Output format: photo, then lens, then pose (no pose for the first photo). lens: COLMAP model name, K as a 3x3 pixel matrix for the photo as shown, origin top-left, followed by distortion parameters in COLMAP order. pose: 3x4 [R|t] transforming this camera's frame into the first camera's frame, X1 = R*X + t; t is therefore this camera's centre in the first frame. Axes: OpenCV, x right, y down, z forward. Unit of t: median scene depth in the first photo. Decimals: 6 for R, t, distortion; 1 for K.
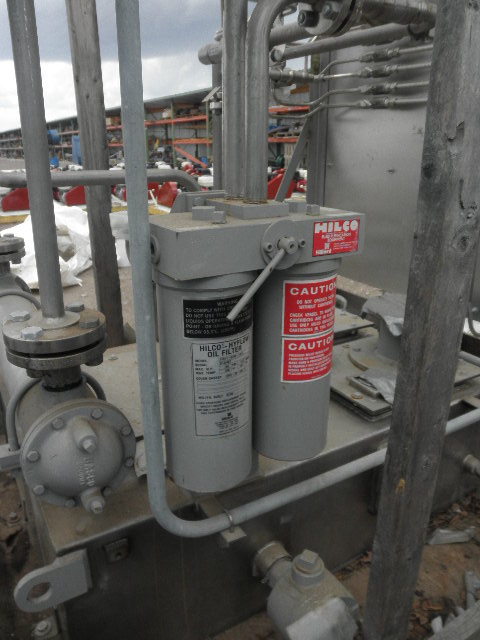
lens RADIAL K [[513.0, 0, 244.9], [0, 513.0, 318.7], [0, 0, 1]] dist [-0.085553, 0.038028]
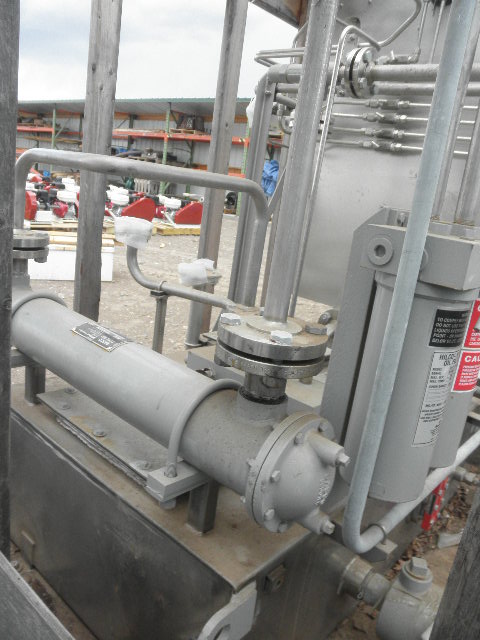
lens RADIAL K [[513.0, 0, 243.1], [0, 513.0, 315.9], [0, 0, 1]] dist [-0.085553, 0.038028]
pose [[0.941625, 0.050041, 0.332922, -0.403333], [-0.030129, 0.997449, -0.064711, 0.026578], [-0.335311, 0.050903, 0.940731, 0.082341]]
